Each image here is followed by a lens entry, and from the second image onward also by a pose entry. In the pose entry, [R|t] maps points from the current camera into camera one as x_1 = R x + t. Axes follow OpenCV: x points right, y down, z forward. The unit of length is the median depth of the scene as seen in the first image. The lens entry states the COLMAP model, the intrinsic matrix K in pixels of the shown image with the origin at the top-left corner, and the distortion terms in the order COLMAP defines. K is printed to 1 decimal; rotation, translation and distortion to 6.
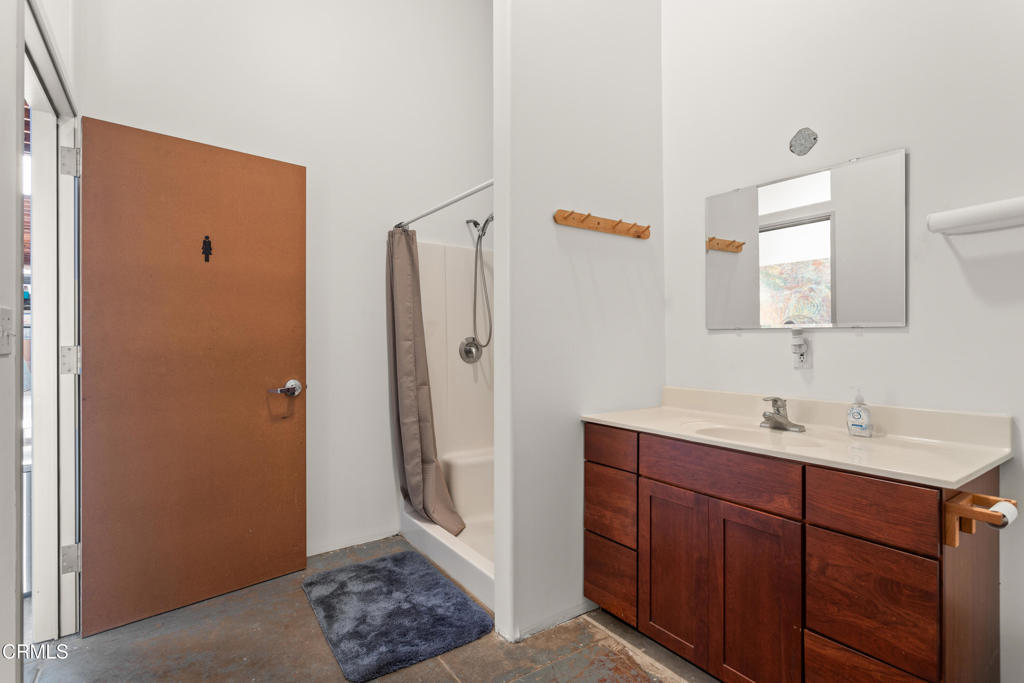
lens RADIAL K [[505.6, 0, 515.5], [0, 505.6, 338.8], [0, 0, 1]] dist [-0.003812, 0.001600]
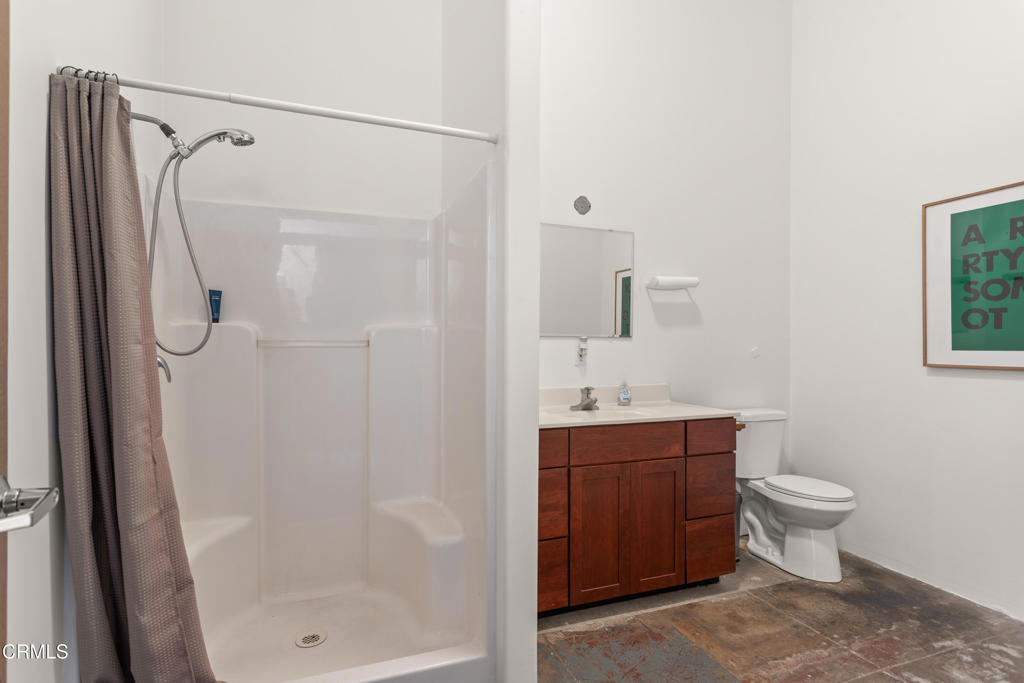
lens RADIAL K [[505.6, 0, 514.6], [0, 505.6, 346.6], [0, 0, 1]] dist [-0.003812, 0.001600]
pose [[0.240554, 0.000801, 0.970635, -0.932119], [-0.006218, 0.999980, 0.000716, 0.006613], [-0.970616, -0.006207, 0.240554, 0.924109]]
